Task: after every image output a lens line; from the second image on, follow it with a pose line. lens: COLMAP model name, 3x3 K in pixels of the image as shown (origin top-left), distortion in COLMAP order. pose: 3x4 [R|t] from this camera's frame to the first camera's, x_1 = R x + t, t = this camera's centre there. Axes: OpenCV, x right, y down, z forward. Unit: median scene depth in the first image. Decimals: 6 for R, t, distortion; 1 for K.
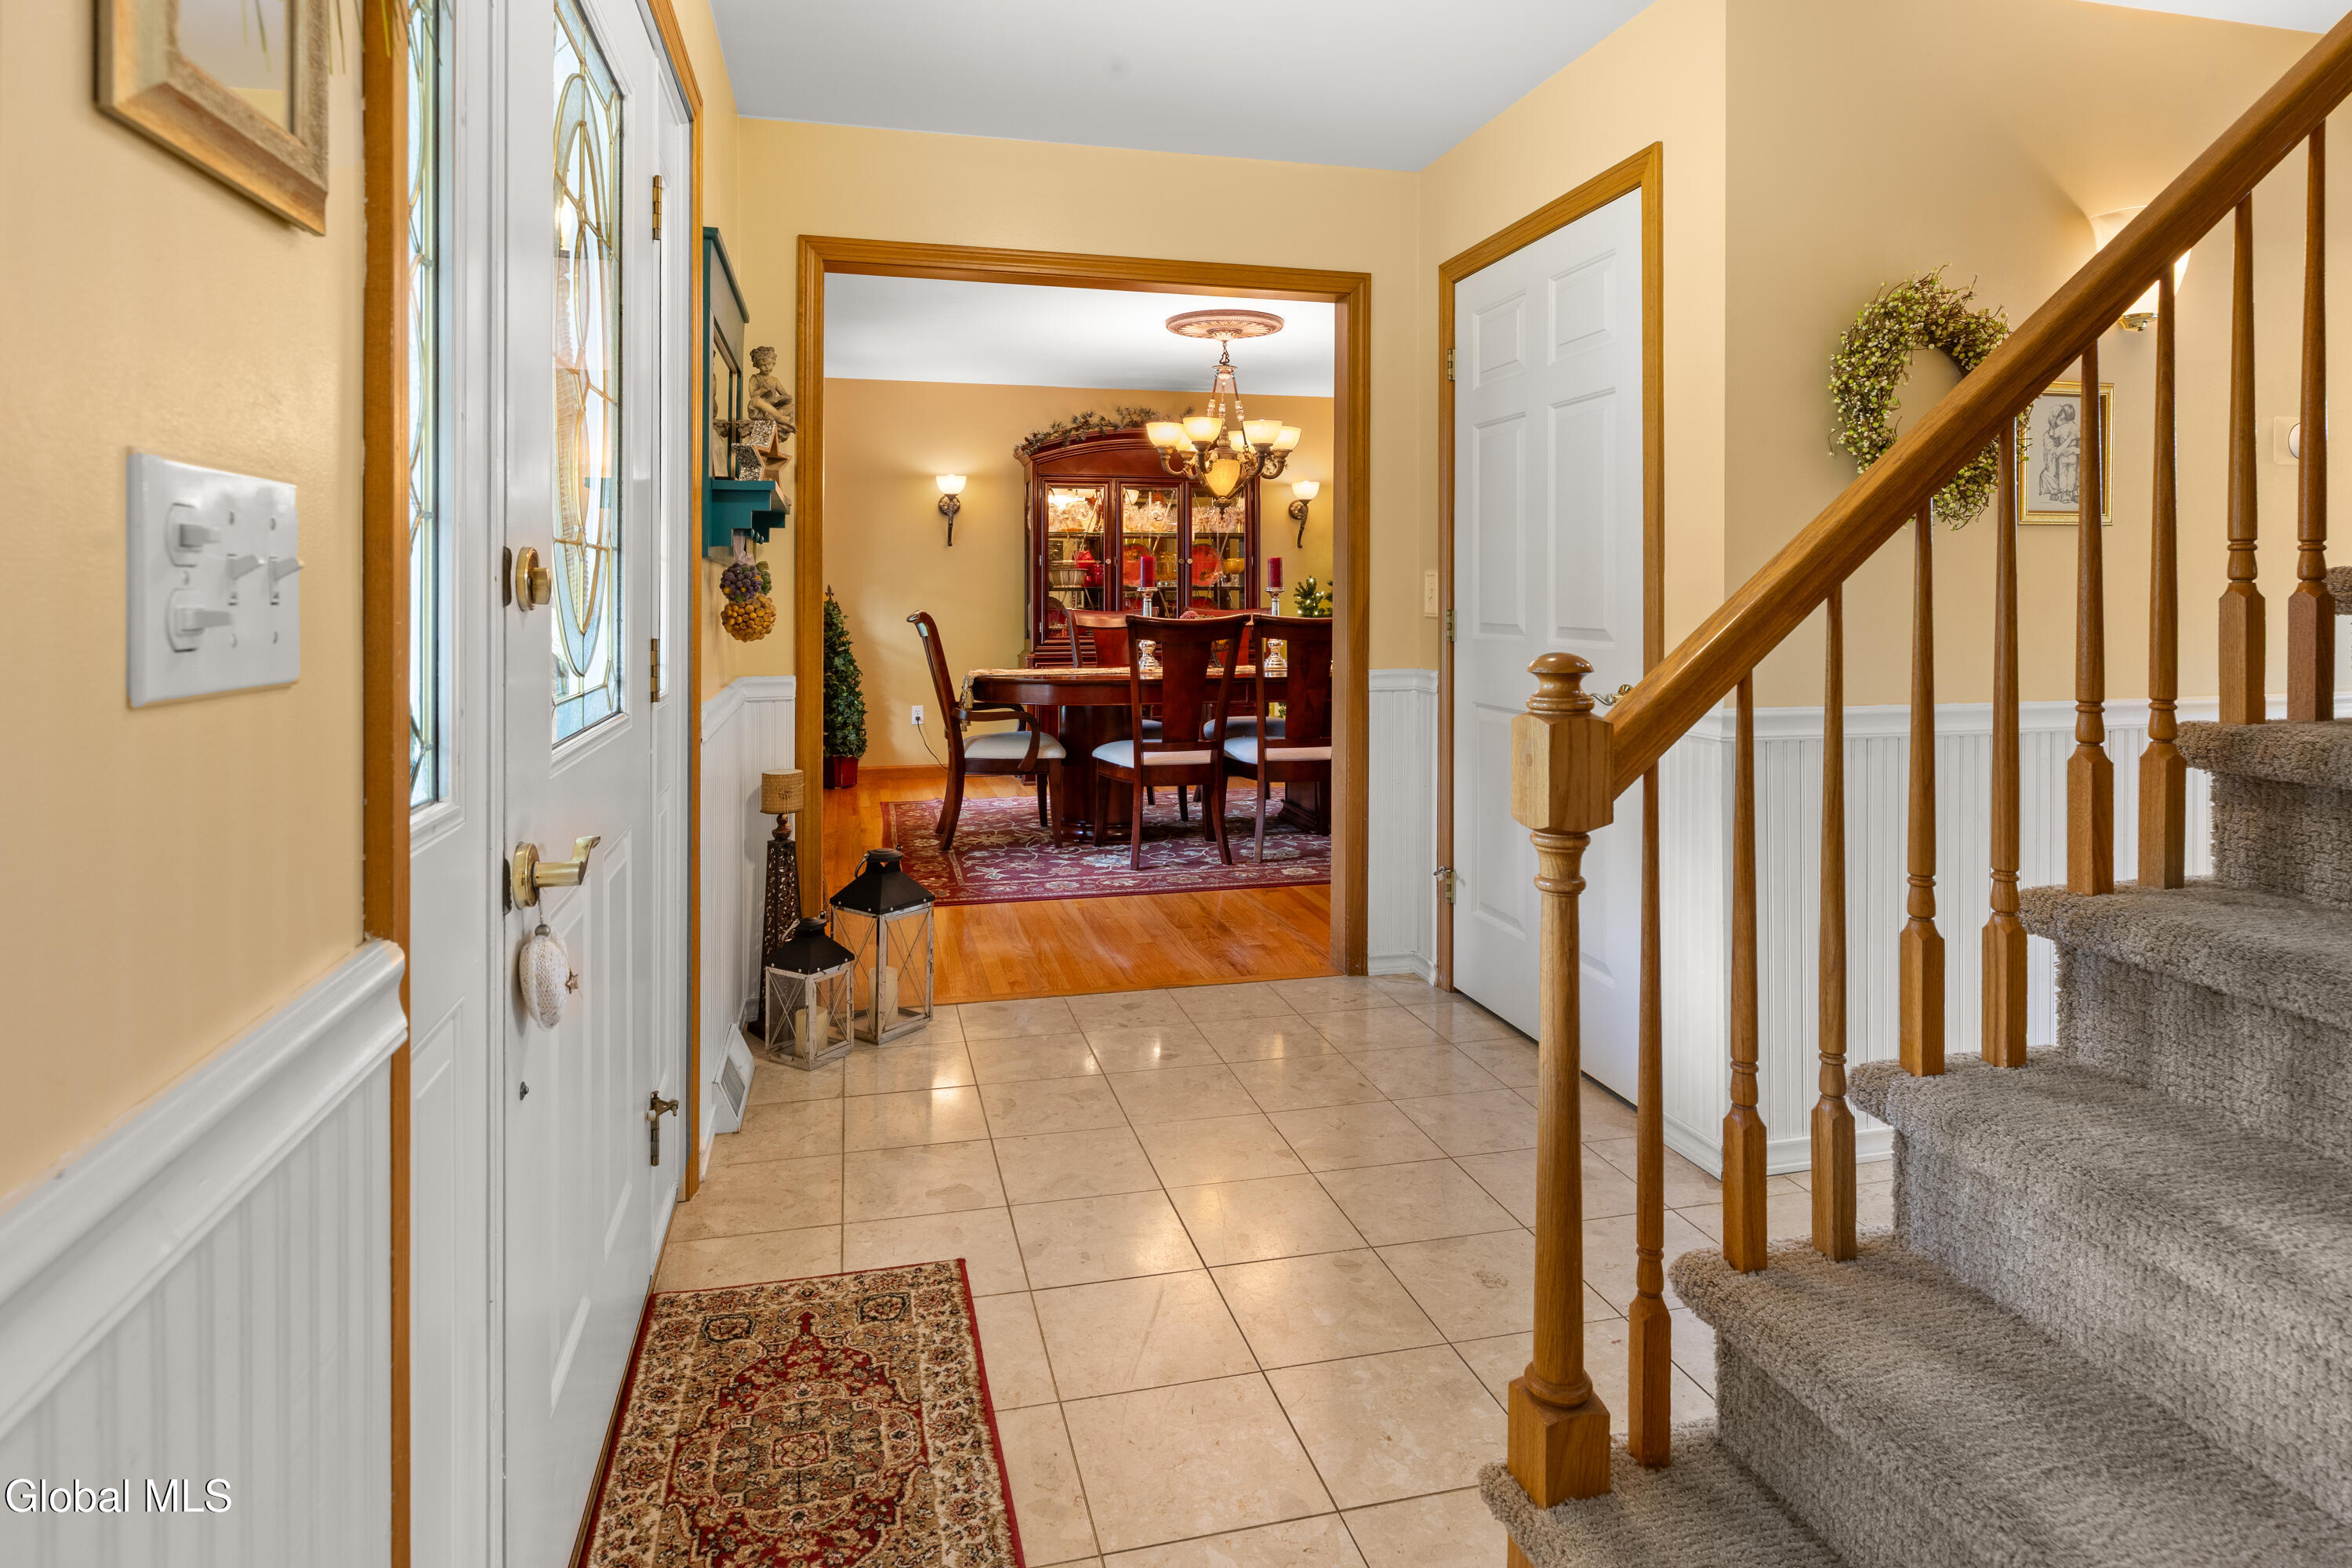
lens RADIAL K [[1283.2, 0, 1157.8], [0, 1283.2, 592.4], [0, 0, 1]] dist [-0.001843, -0.000075]
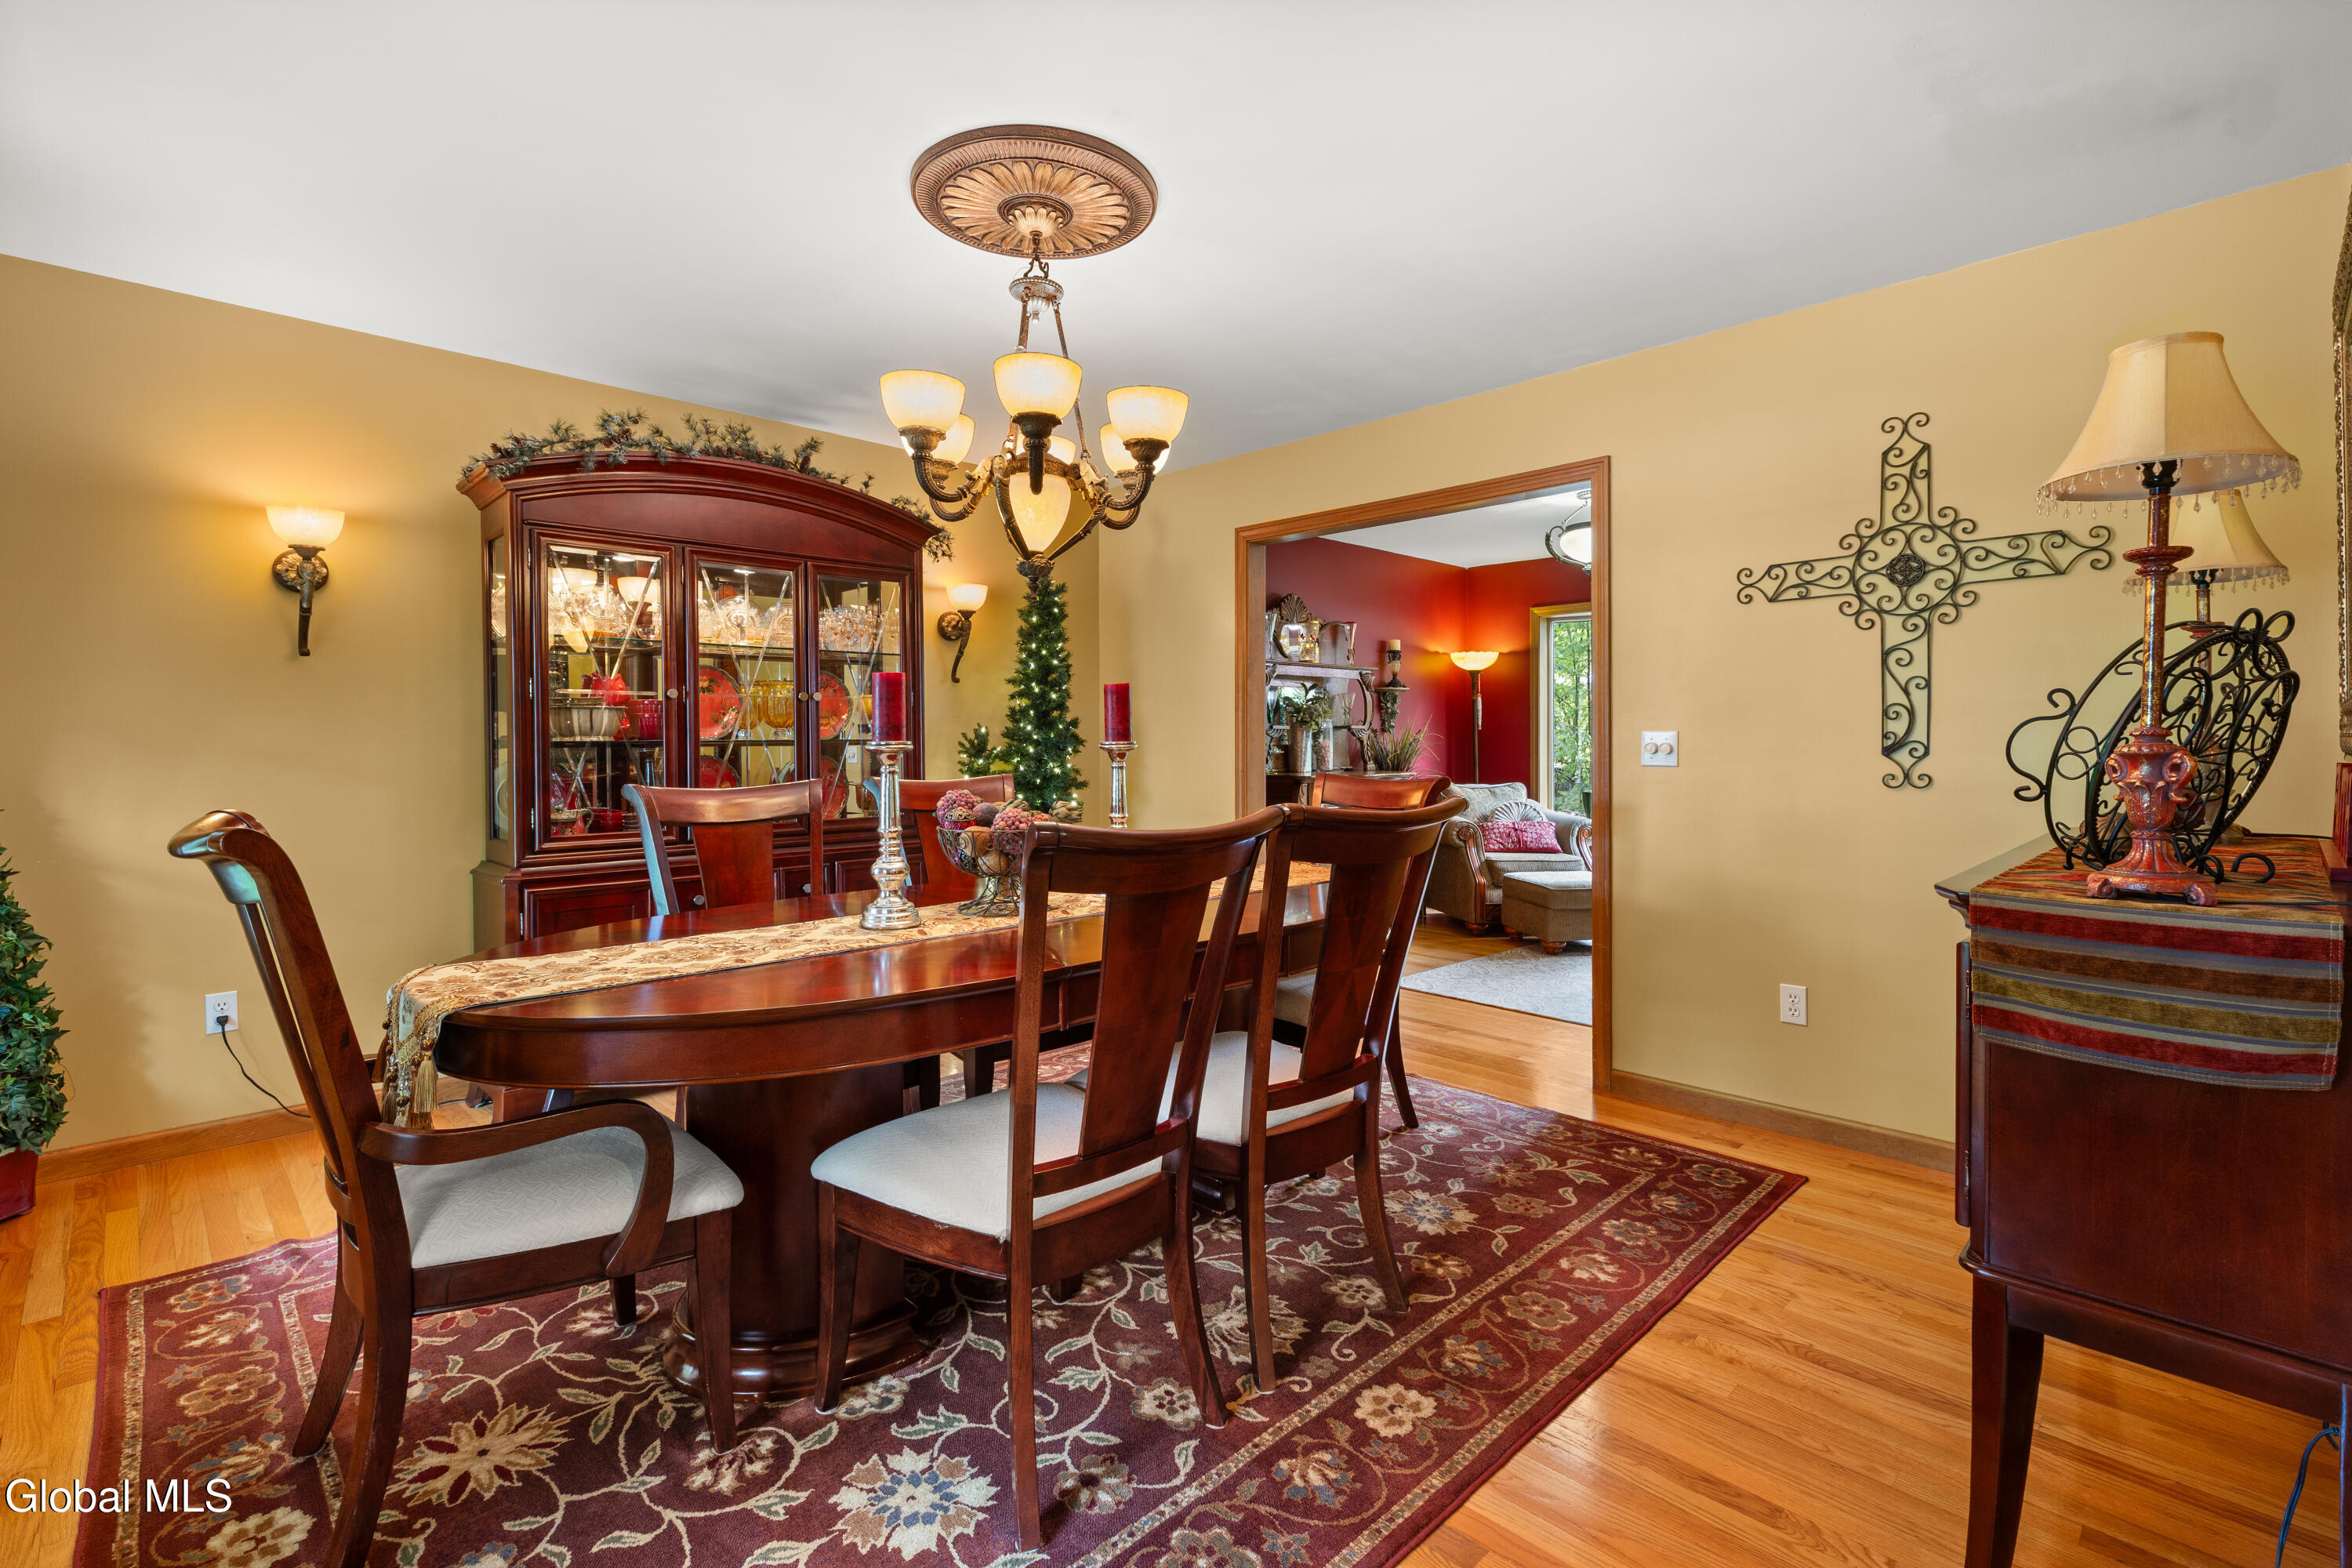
lens RADIAL K [[1084.8, 0, 1178.1], [0, 1084.8, 761.1], [0, 0, 1]] dist [0.002716, 0.001042]
pose [[0.858864, -0.010248, 0.512101, -0.092280], [0.002407, 0.999870, 0.015973, -0.002318], [-0.512198, -0.012486, 0.858777, 0.494808]]
